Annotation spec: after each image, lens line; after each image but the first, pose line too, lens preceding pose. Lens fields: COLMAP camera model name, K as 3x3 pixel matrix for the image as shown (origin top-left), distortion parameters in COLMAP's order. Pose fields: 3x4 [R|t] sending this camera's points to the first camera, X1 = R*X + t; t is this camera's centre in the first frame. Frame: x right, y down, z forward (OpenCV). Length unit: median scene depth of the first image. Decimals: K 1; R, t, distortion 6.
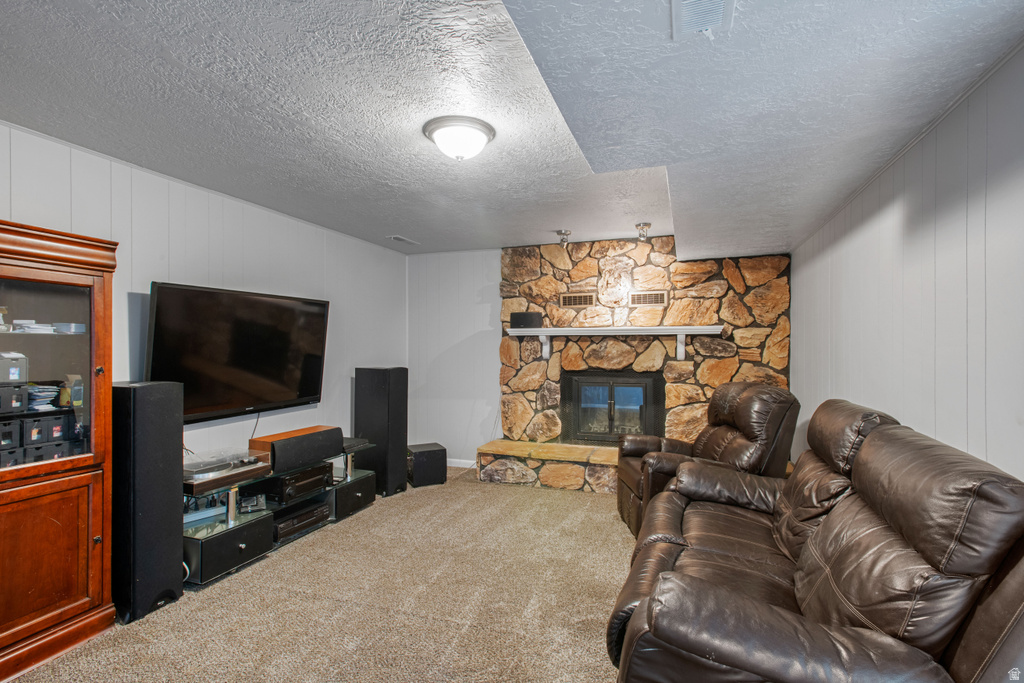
lens RADIAL K [[472.3, 0, 513.3], [0, 472.3, 344.6], [0, 0, 1]] dist [-0.001237, 0.003091]
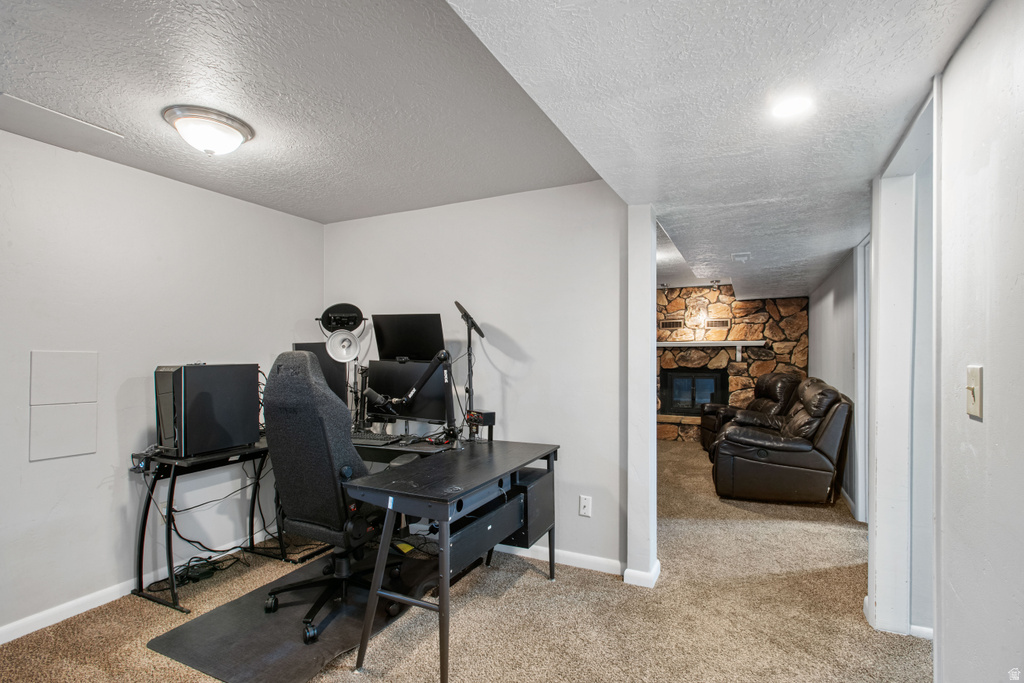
lens RADIAL K [[472.3, 0, 518.6], [0, 472.3, 357.4], [0, 0, 1]] dist [-0.001237, 0.003091]
pose [[0.994585, -0.000860, -0.103923, -0.228352], [0.001725, 0.999965, 0.008237, 0.003087], [0.103912, -0.008372, 0.994551, -0.690603]]
